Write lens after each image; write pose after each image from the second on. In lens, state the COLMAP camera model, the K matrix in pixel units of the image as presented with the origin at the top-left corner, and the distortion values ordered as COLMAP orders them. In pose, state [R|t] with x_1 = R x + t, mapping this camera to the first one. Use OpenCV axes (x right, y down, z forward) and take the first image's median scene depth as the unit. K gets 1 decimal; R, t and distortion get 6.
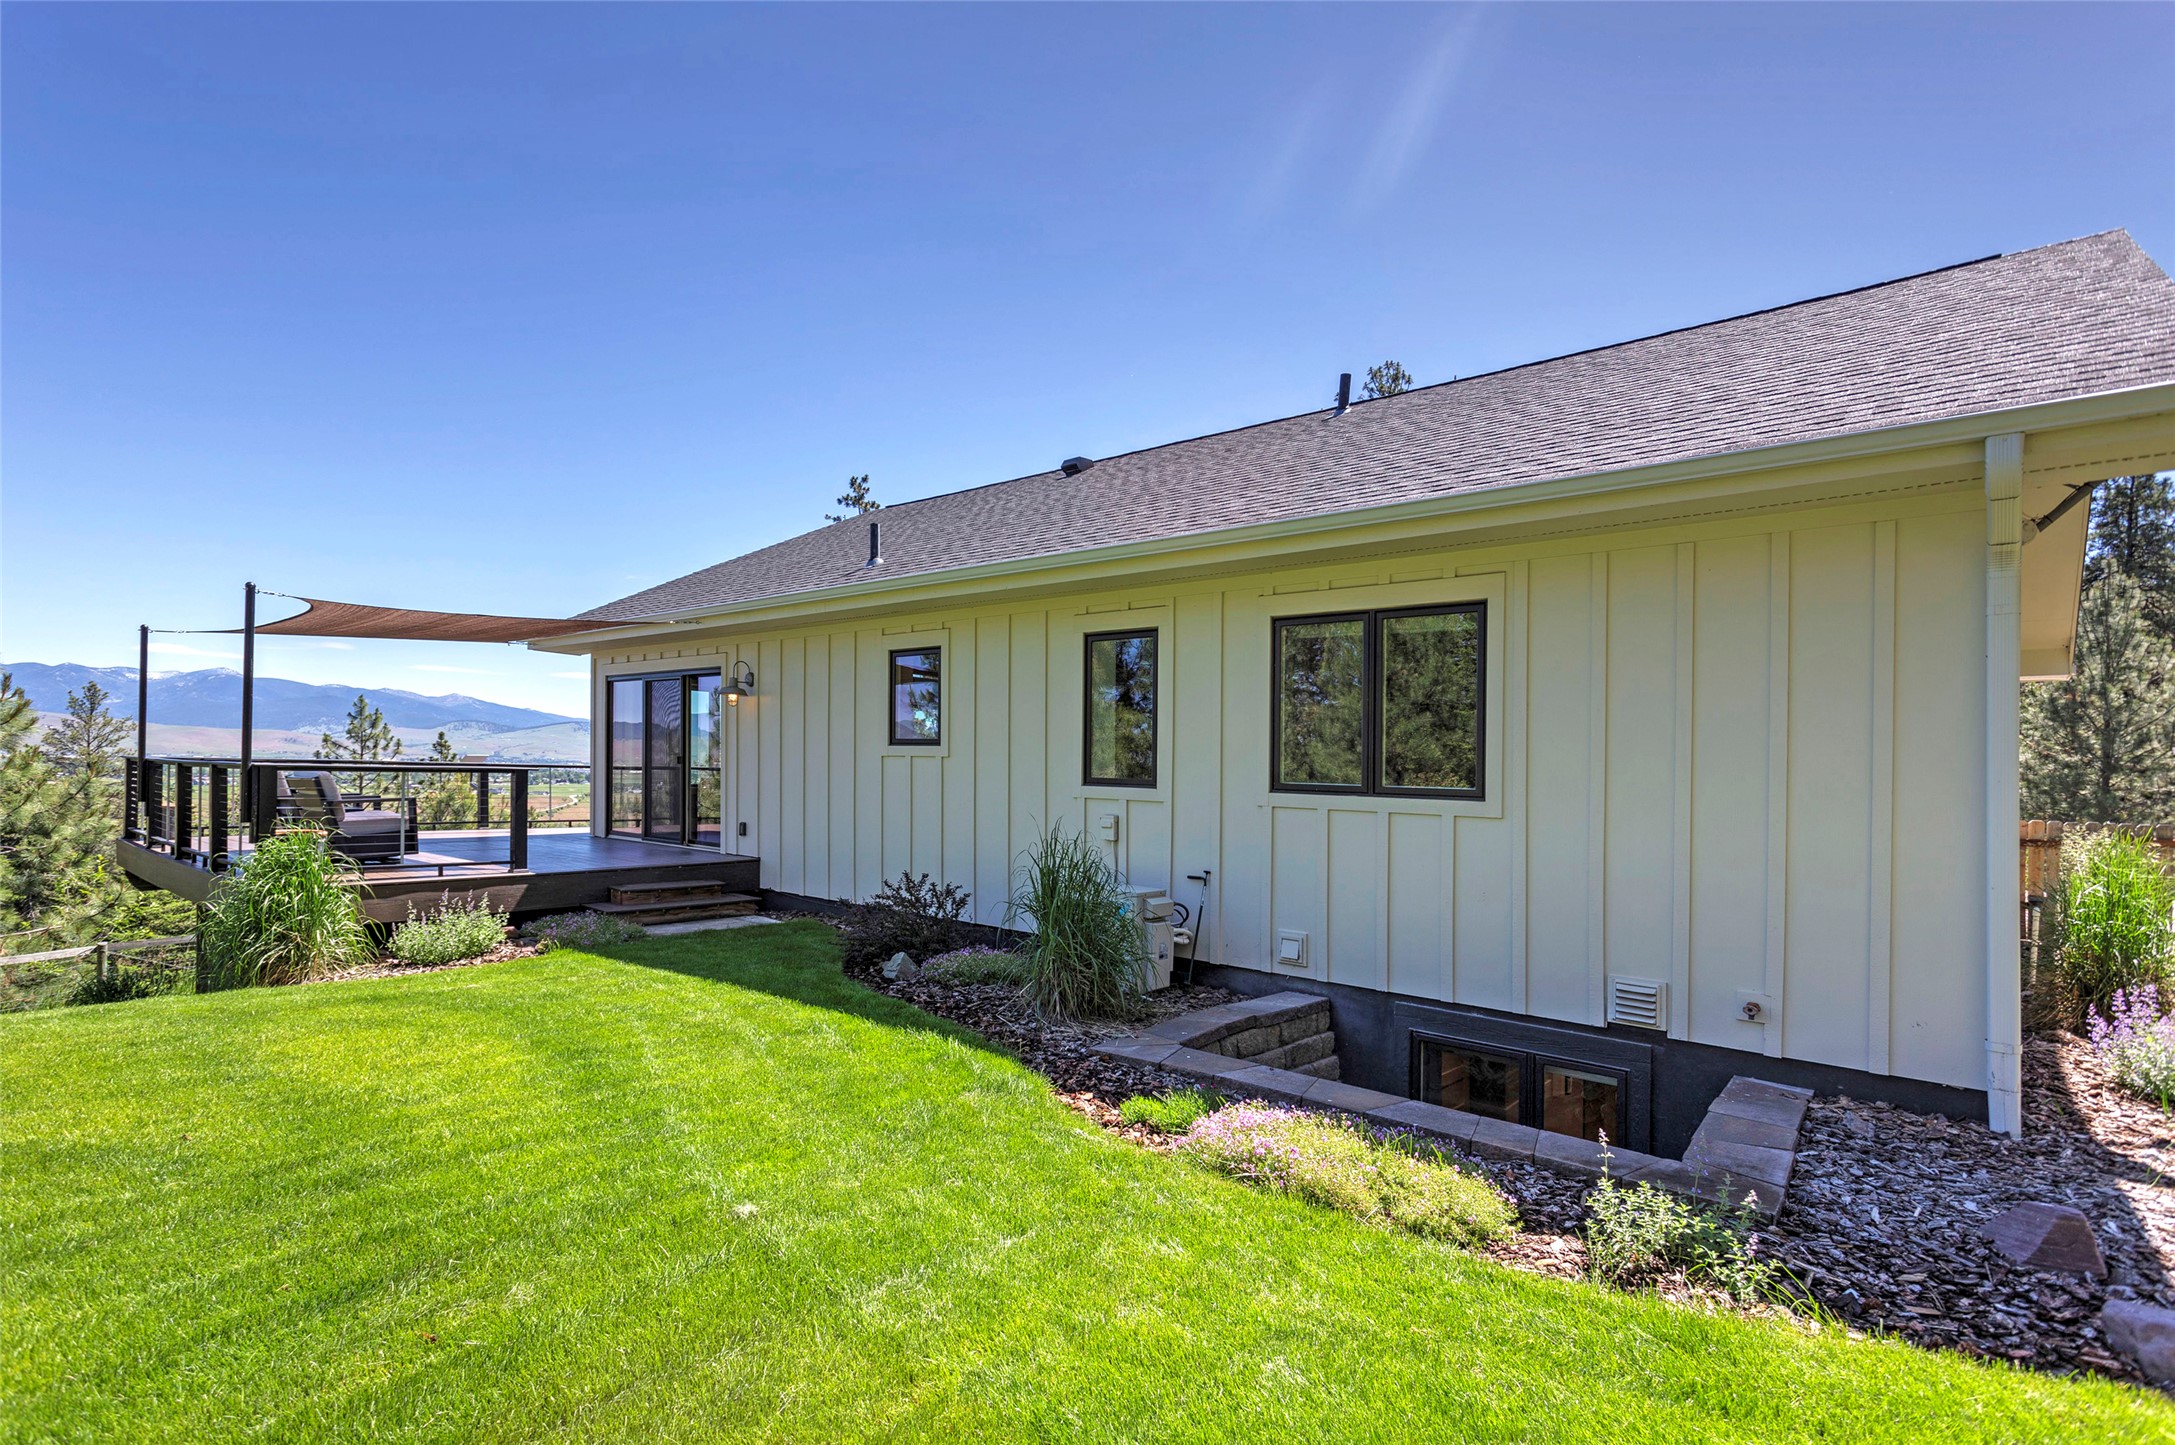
lens RADIAL K [[1032.5, 0, 1056.8], [0, 1032.5, 780.7], [0, 0, 1]] dist [-0.003123, -0.000351]
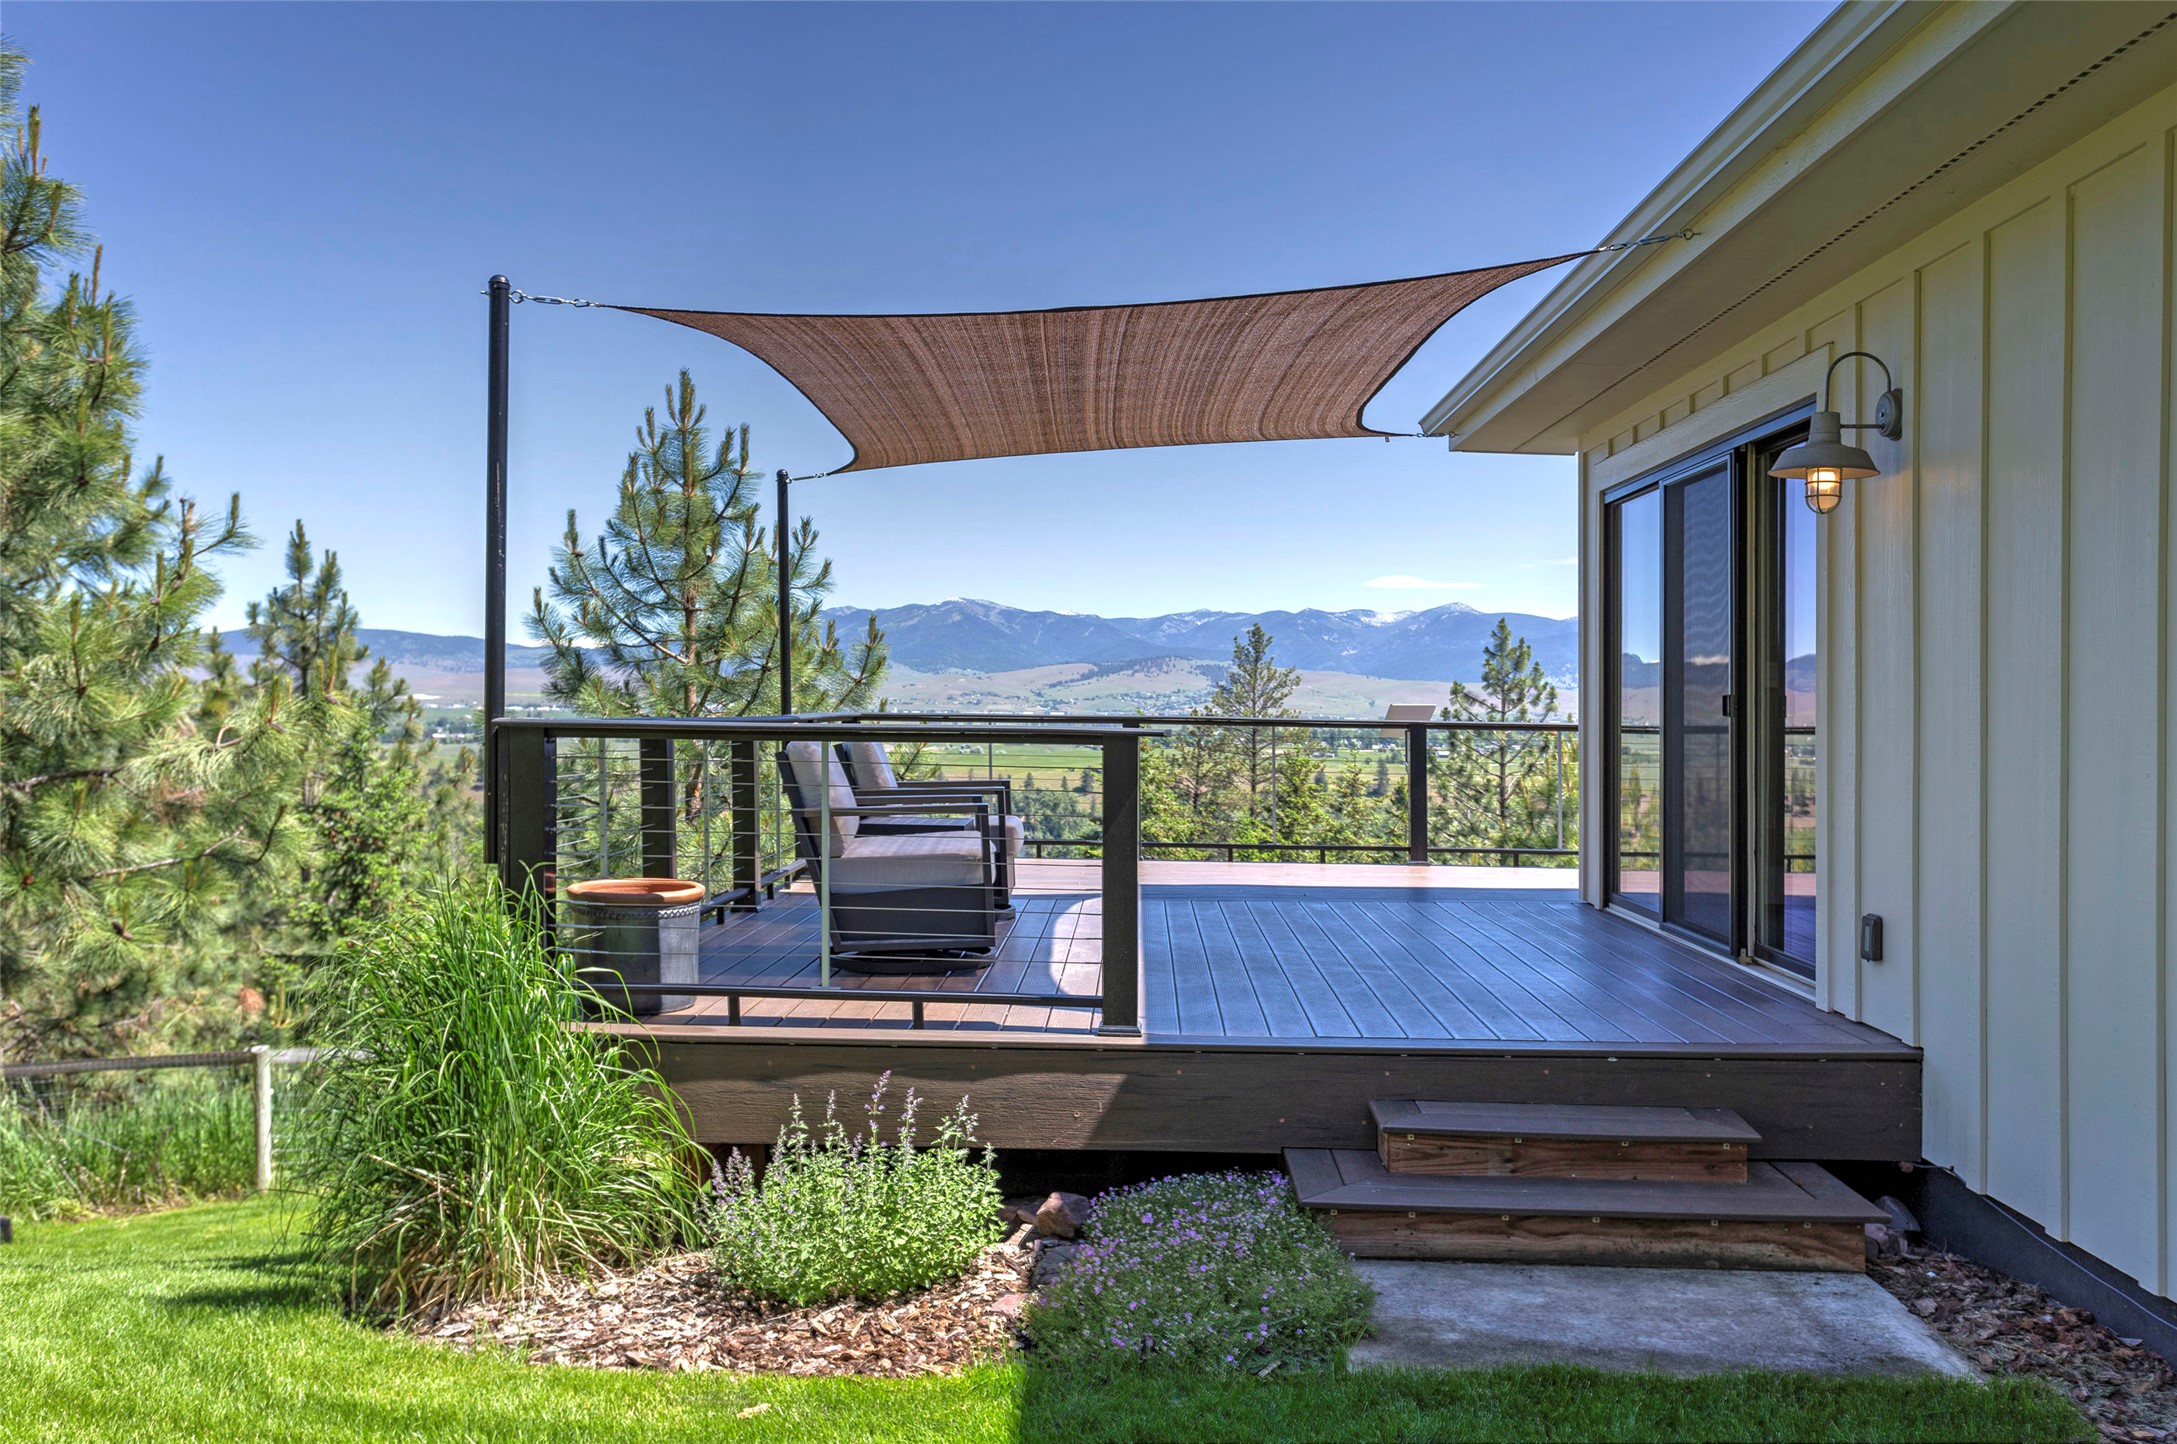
lens RADIAL K [[1714.9, 0, 1088.5], [0, 1714.9, 722.0], [0, 0, 1]] dist [0.012780, 0.003804]
pose [[0.627871, -0.010609, -0.778245, -0.066996], [-0.003921, 0.999851, -0.016793, -0.004341], [0.778308, 0.013595, 0.627736, 0.522803]]
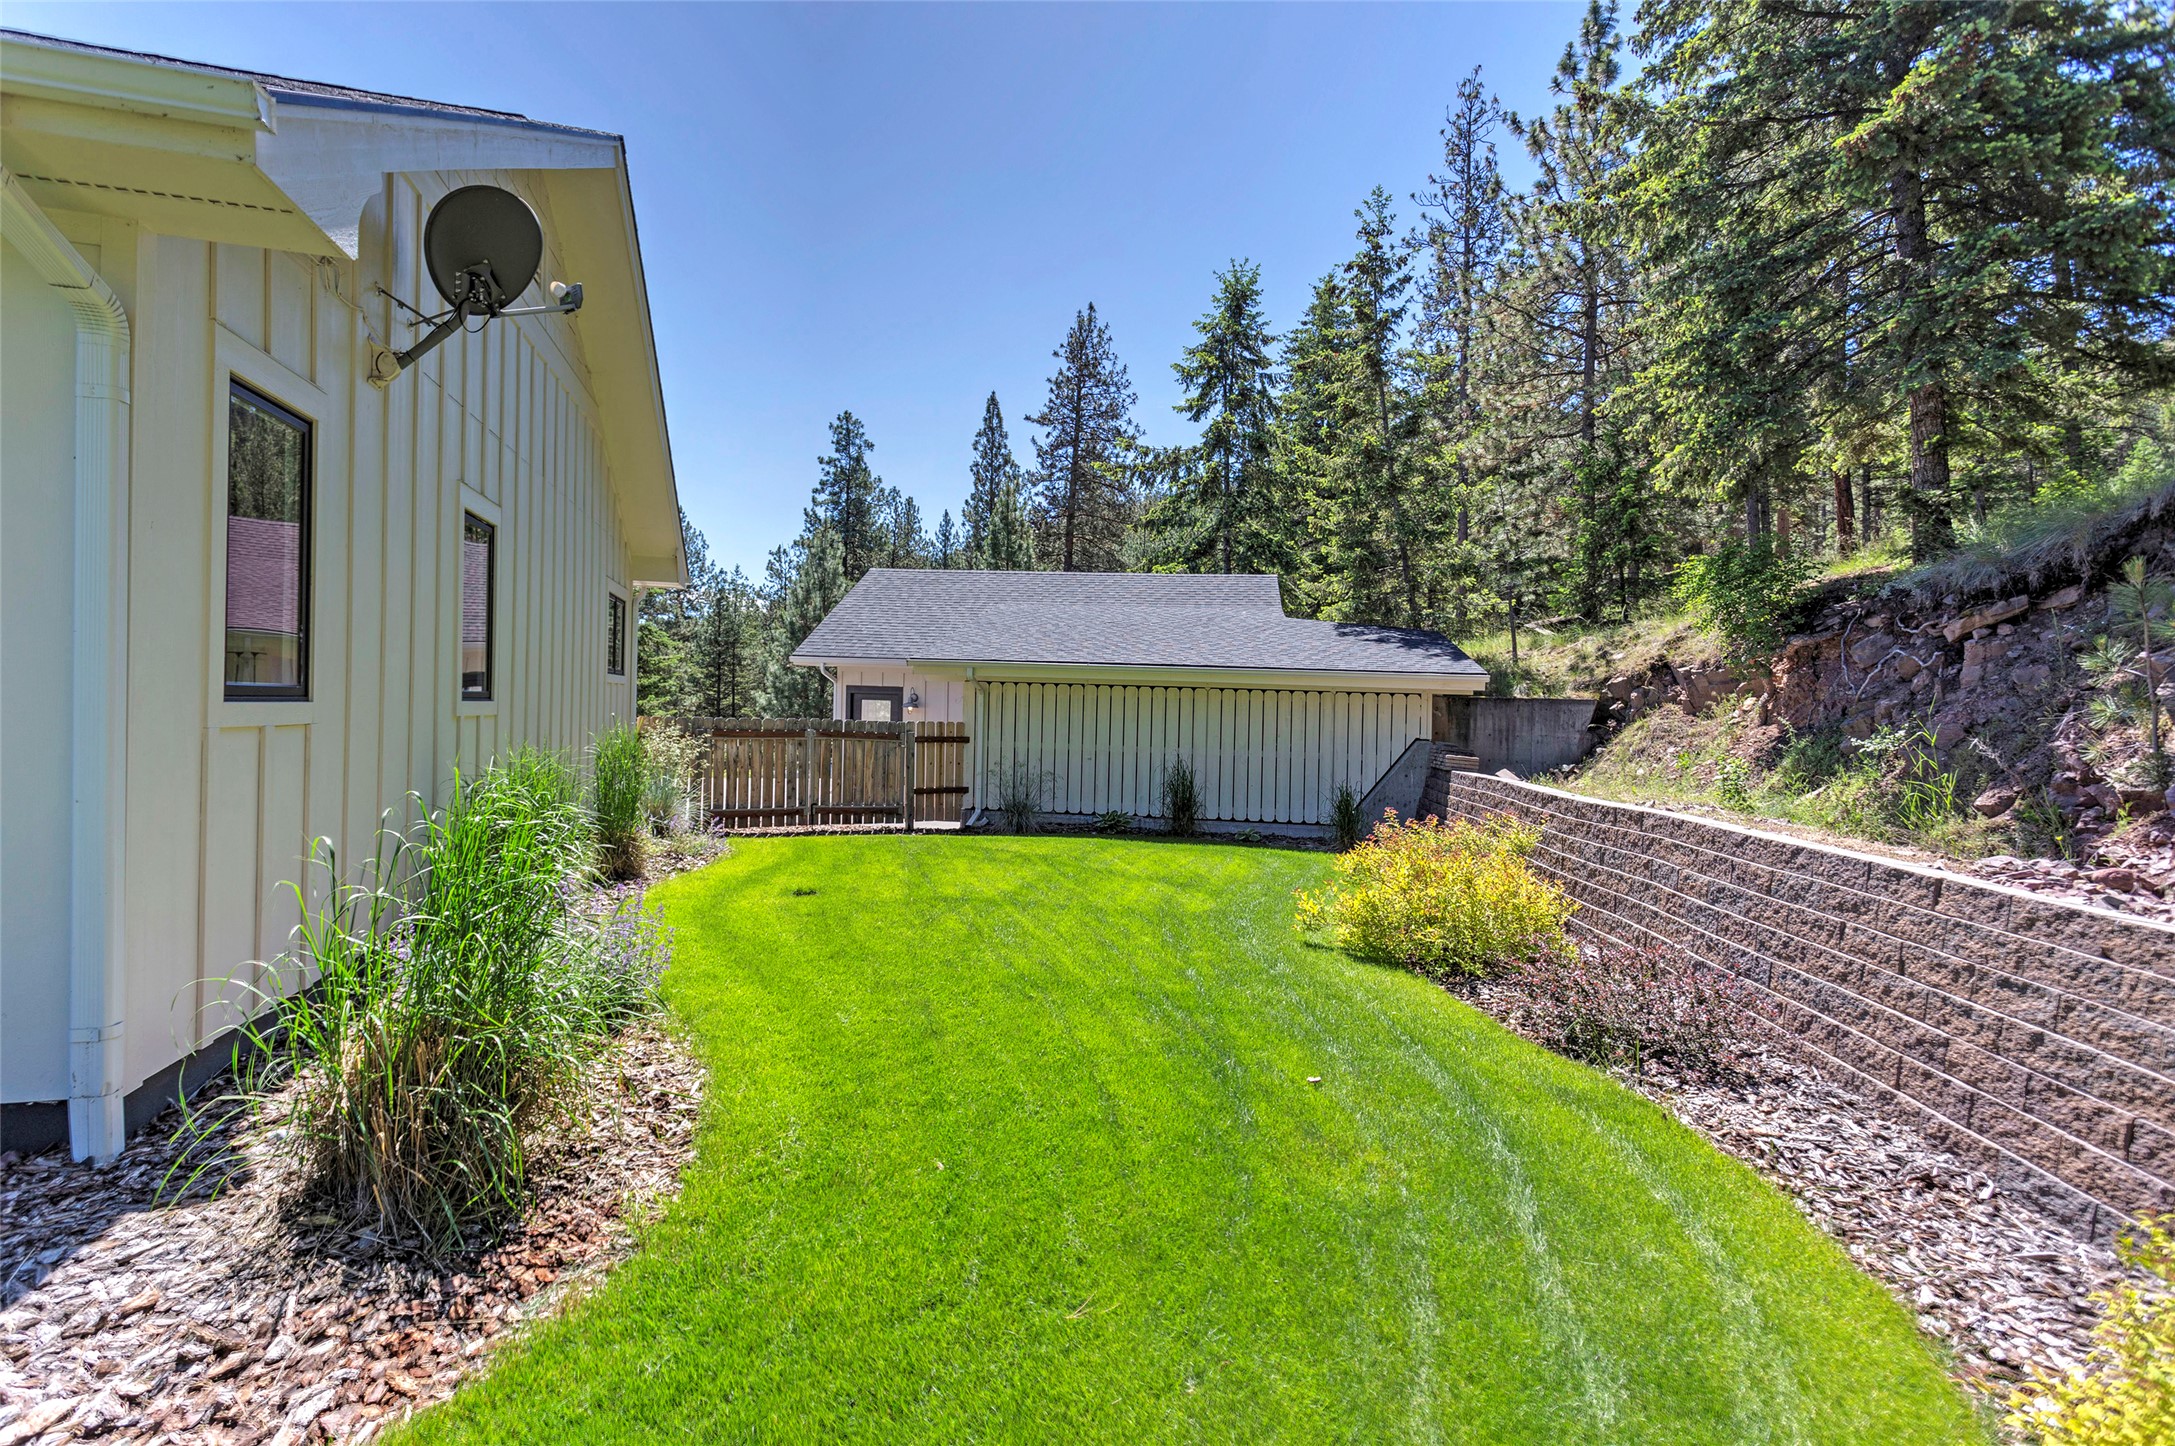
lens RADIAL K [[1035.7, 0, 1077.2], [0, 1035.7, 711.3], [0, 0, 1]] dist [0.003611, 0.000346]
pose [[0.553782, -0.008522, 0.832618, 0.289894], [-0.009337, 0.999821, 0.016444, 0.011442], [-0.832610, -0.016881, 0.553603, 0.031017]]
